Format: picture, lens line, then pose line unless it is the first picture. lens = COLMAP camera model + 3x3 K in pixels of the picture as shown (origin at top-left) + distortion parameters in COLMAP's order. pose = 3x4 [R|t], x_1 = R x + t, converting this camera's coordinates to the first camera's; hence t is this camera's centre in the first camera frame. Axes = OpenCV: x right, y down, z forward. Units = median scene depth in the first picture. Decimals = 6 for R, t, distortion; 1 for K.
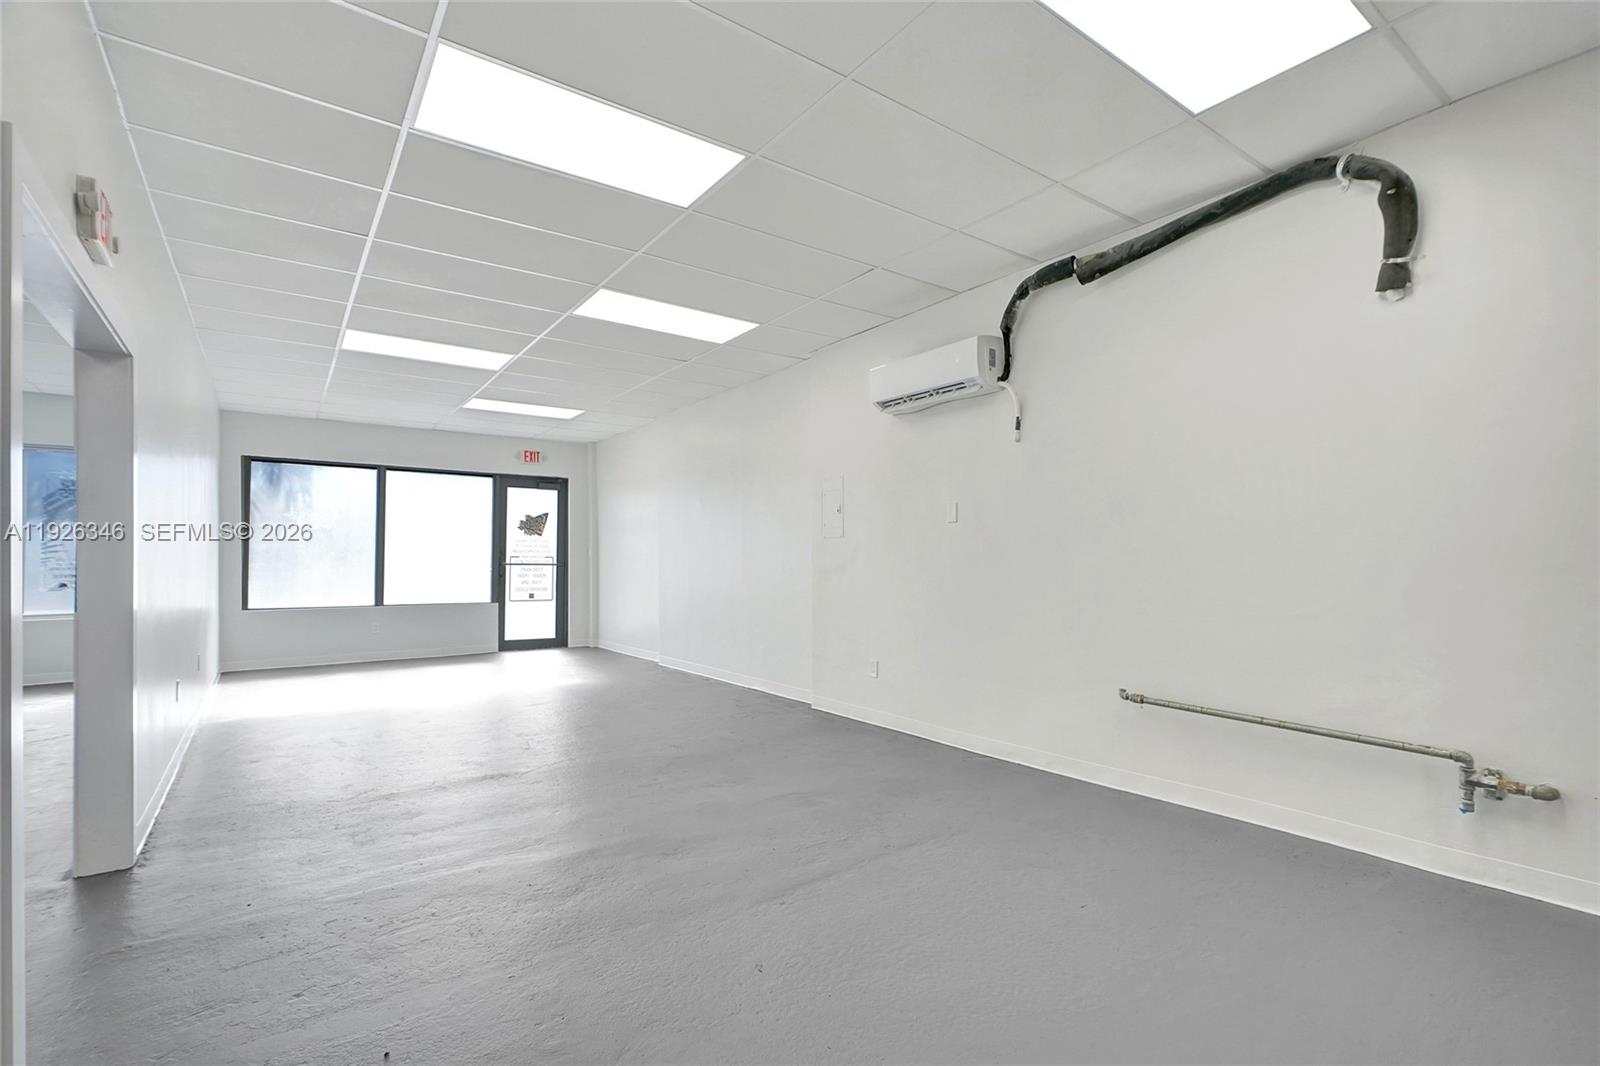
lens RADIAL K [[734.9, 0, 771.3], [0, 734.9, 545.6], [0, 0, 1]] dist [-0.000717, 0.006201]
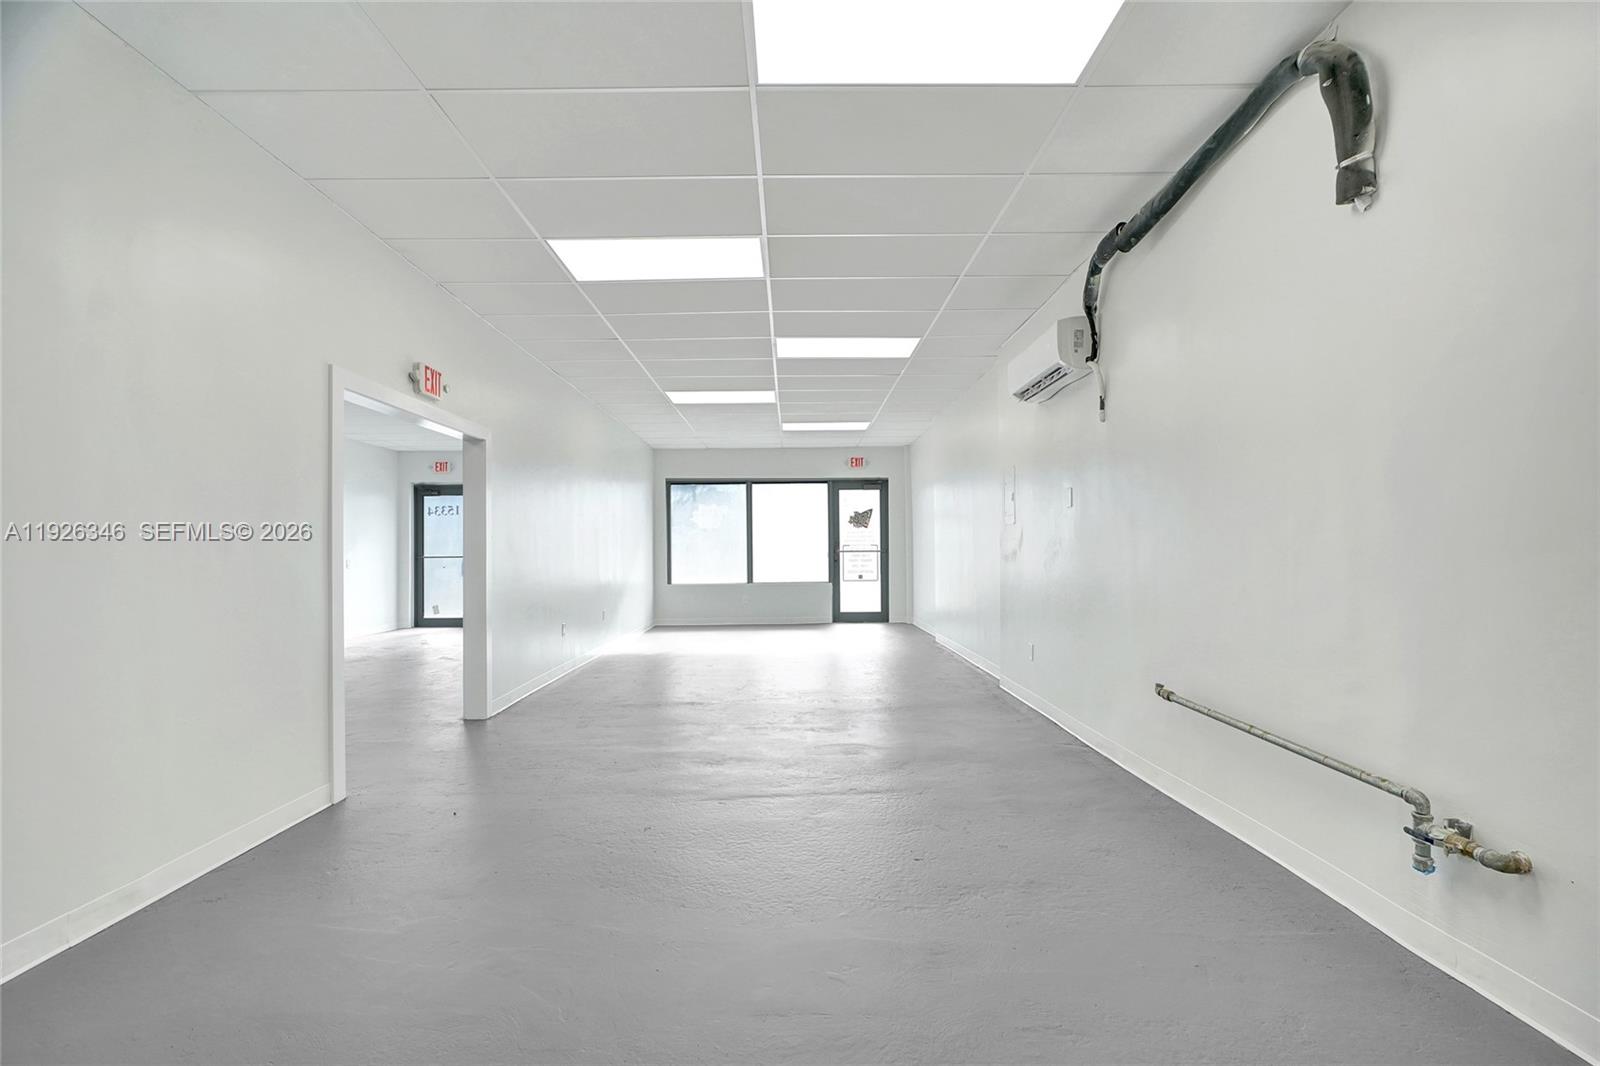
lens RADIAL K [[676.3, 0, 800.2], [0, 676.3, 543.4], [0, 0, 1]] dist [-0.000722, -0.000087]
pose [[0.816035, -0.018939, -0.577691, 0.274362], [0.029698, 0.999517, 0.009183, -0.001242], [0.577238, -0.024650, 0.816204, 0.022230]]
